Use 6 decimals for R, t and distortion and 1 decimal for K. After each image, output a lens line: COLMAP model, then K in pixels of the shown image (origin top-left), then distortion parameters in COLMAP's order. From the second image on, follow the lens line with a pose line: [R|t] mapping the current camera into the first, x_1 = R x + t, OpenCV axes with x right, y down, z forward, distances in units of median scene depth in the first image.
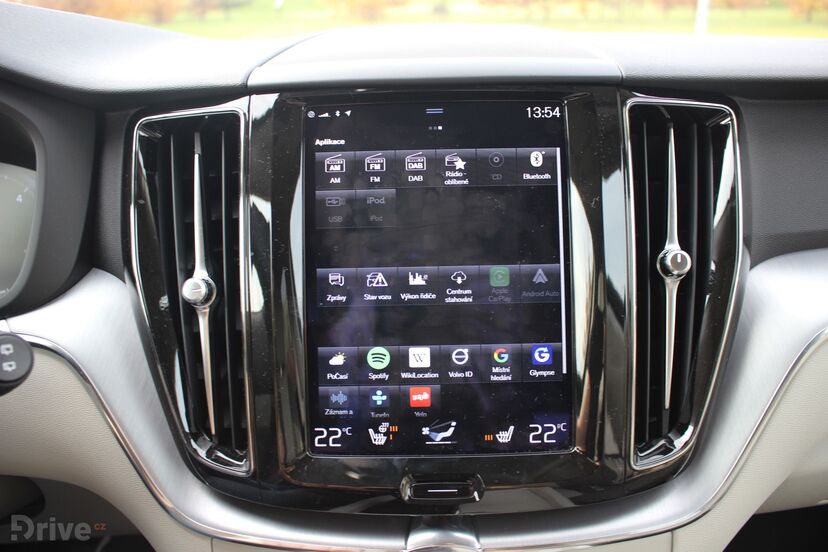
lens RADIAL K [[683.4, 0, 411.4], [0, 683.4, 272.6], [0, 0, 1]] dist [-0.163875, 0.091935]
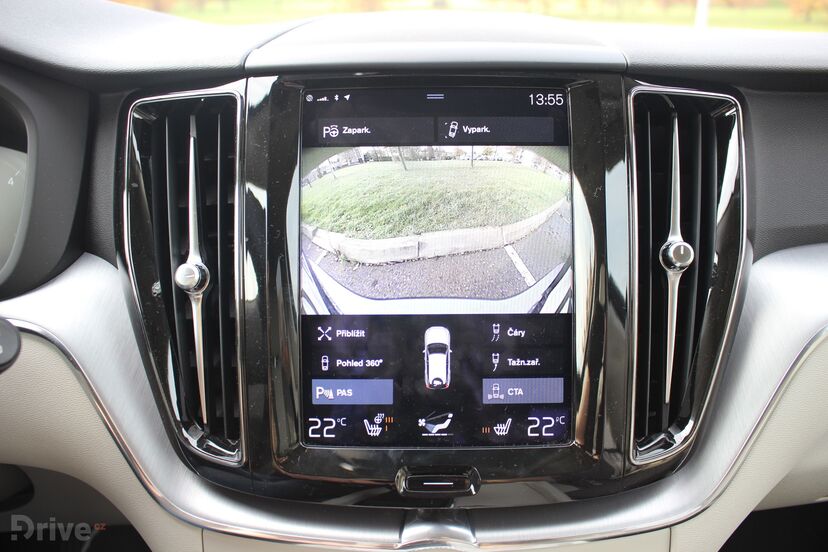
lens RADIAL K [[683.4, 0, 413.1], [0, 683.4, 271.6], [0, 0, 1]] dist [-0.163875, 0.091935]
pose [[0.999873, 0.013605, 0.008301, -0.002727], [-0.013668, 0.999878, 0.007574, 0.007782], [-0.008196, -0.007687, 0.999937, 0.019545]]
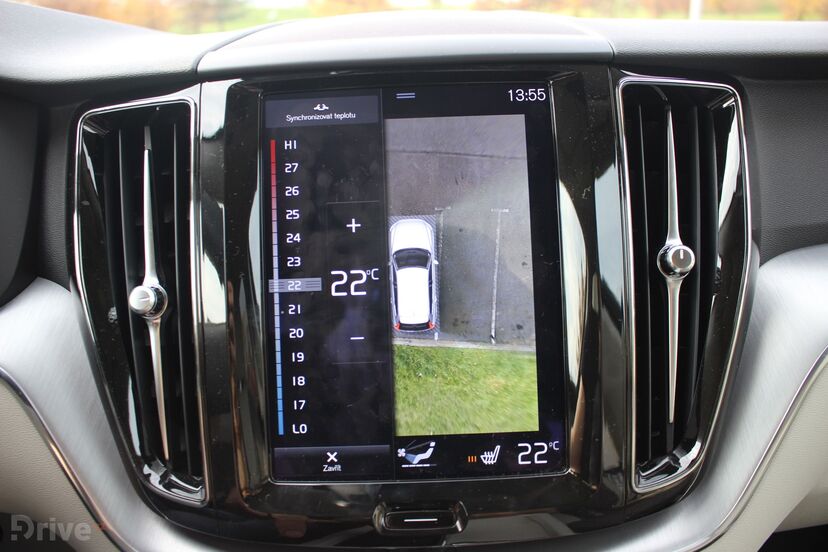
lens RADIAL K [[683.4, 0, 413.1], [0, 683.4, 275.2], [0, 0, 1]] dist [-0.163875, 0.091935]
pose [[0.999835, -0.017308, 0.005428, 0.034941], [0.017366, 0.999790, -0.010917, 0.009609], [-0.005238, 0.011010, 0.999926, 0.104560]]
